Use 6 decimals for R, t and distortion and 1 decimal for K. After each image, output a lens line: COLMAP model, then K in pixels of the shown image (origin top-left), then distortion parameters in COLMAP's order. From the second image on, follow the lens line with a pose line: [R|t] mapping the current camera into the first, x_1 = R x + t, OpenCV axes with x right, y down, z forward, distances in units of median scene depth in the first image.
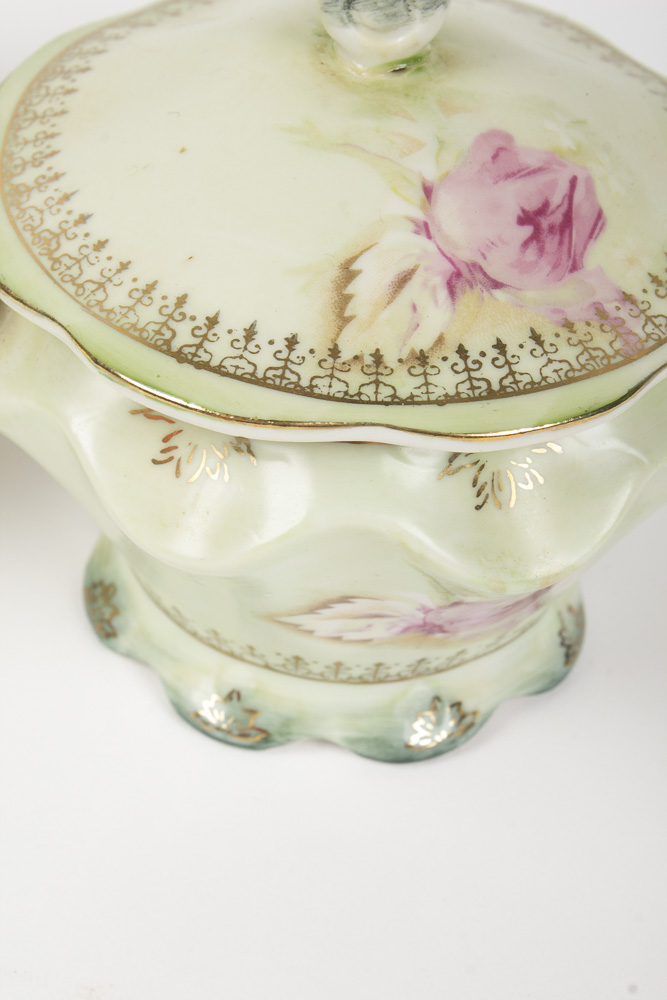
lens RADIAL K [[2299.5, 0, 335.2], [0, 2299.5, 501.8], [0, 0, 1]] dist [0.083760, 0.000000]
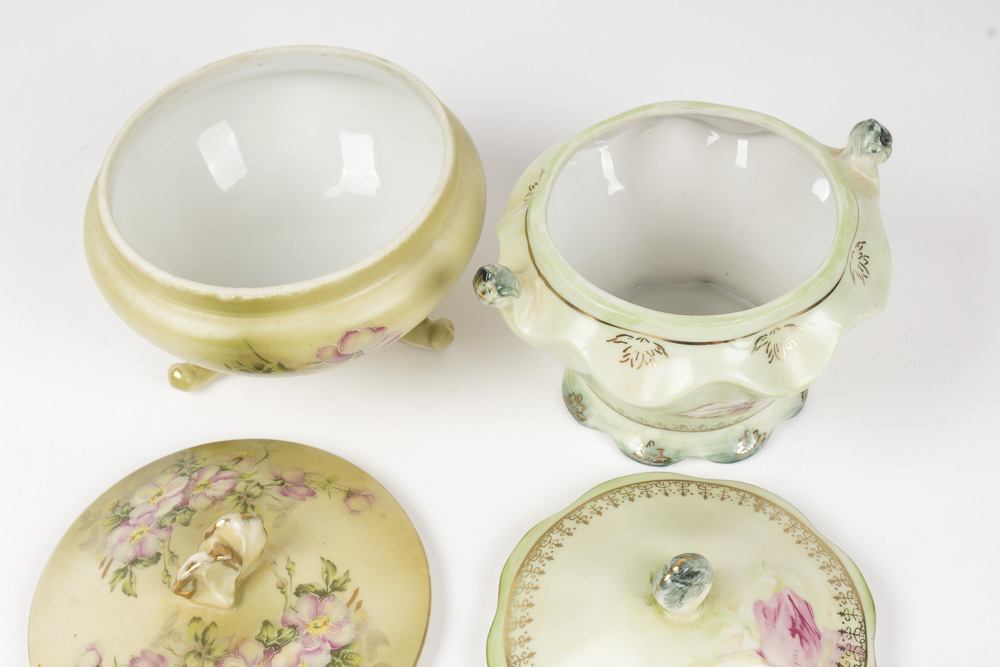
lens RADIAL K [[1679.4, 0, 503.9], [0, 1679.4, 332.8], [0, 0, 1]] dist [0.025584, 0.000000]
pose [[0.989187, -0.145642, -0.017232, -0.152961], [0.146656, 0.981721, 0.121311, -0.248853], [-0.000751, -0.122527, 0.992465, -0.577046]]
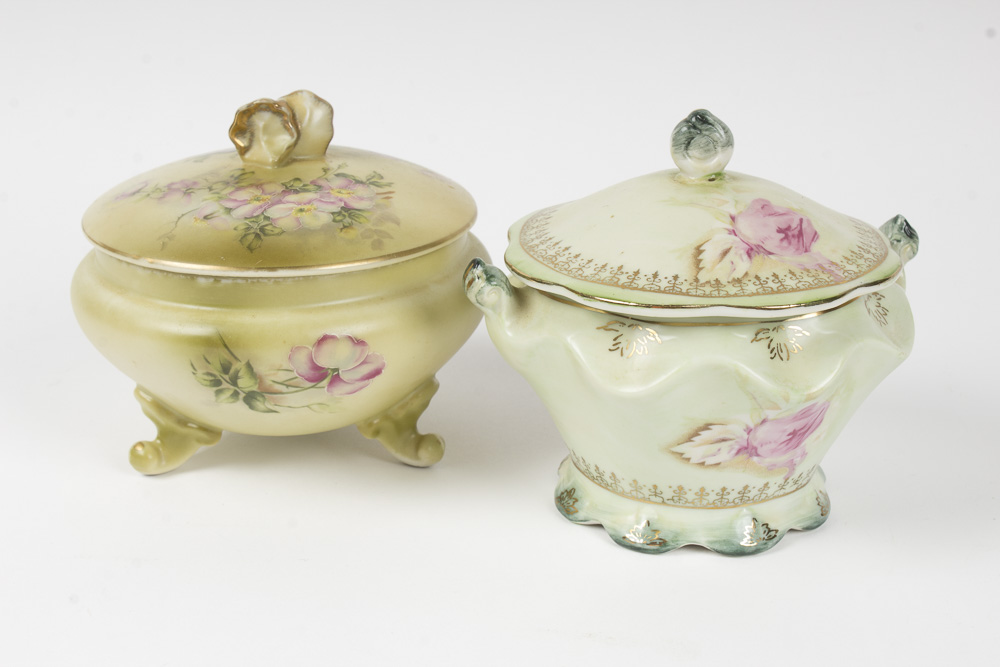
lens RADIAL K [[1870.0, 0, 495.7], [0, 1870.0, 331.9], [0, 0, 1]] dist [0.020877, 0.000000]
pose [[0.997958, -0.057840, -0.027087, -0.129886], [0.043359, 0.924949, -0.377610, 0.571705], [0.046895, 0.375665, 0.925568, -0.528332]]
